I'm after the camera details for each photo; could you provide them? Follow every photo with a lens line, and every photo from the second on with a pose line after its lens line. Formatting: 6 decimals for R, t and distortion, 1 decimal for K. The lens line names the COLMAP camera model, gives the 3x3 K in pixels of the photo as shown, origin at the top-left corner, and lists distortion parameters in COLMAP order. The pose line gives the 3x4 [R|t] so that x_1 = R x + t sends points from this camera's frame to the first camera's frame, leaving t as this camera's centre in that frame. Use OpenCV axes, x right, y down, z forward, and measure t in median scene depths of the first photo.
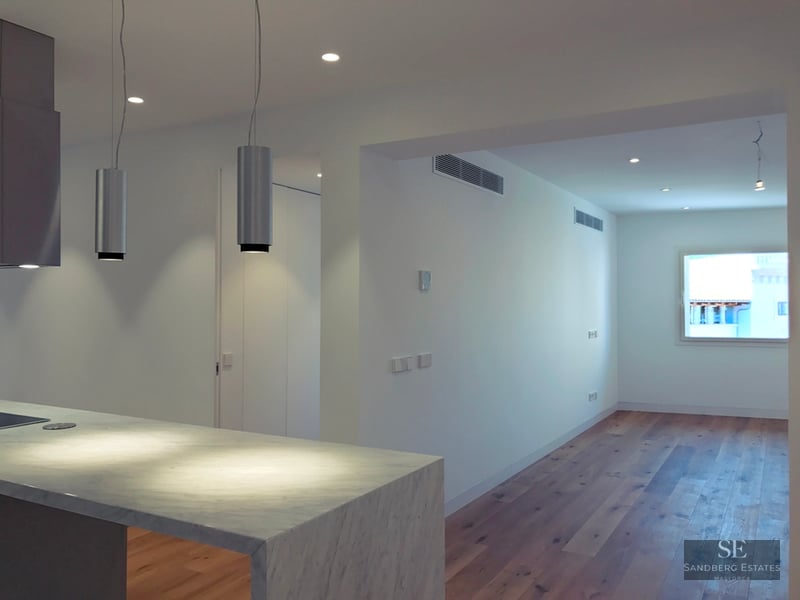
lens RADIAL K [[663.5, 0, 400.0], [0, 663.5, 291.9], [0, 0, 1]] dist [0.006846, 0.001329]
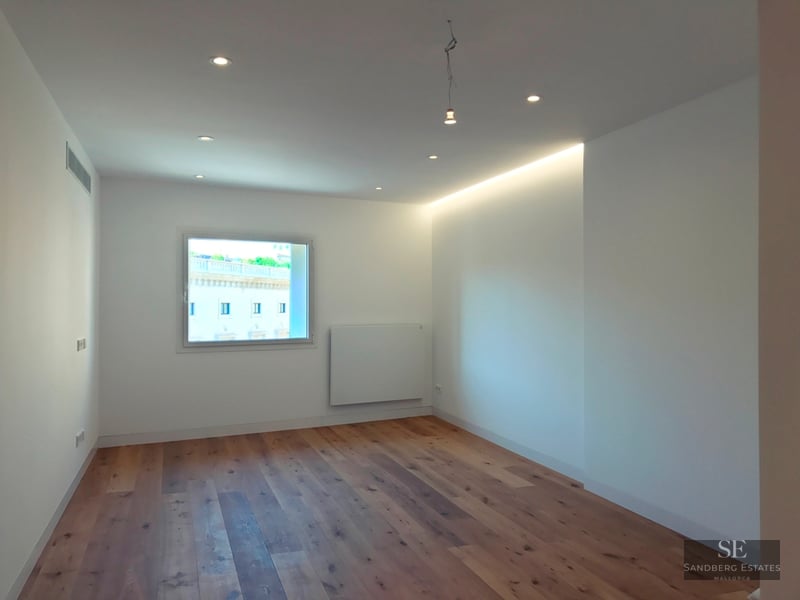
lens RADIAL K [[663.5, 0, 400.0], [0, 663.5, 291.9], [0, 0, 1]] dist [0.006846, 0.001329]
pose [[0.659226, 0.016488, 0.751764, 0.003017], [-0.014580, 0.999852, -0.009144, 0.016121], [-0.751804, -0.004933, 0.659368, 0.389242]]
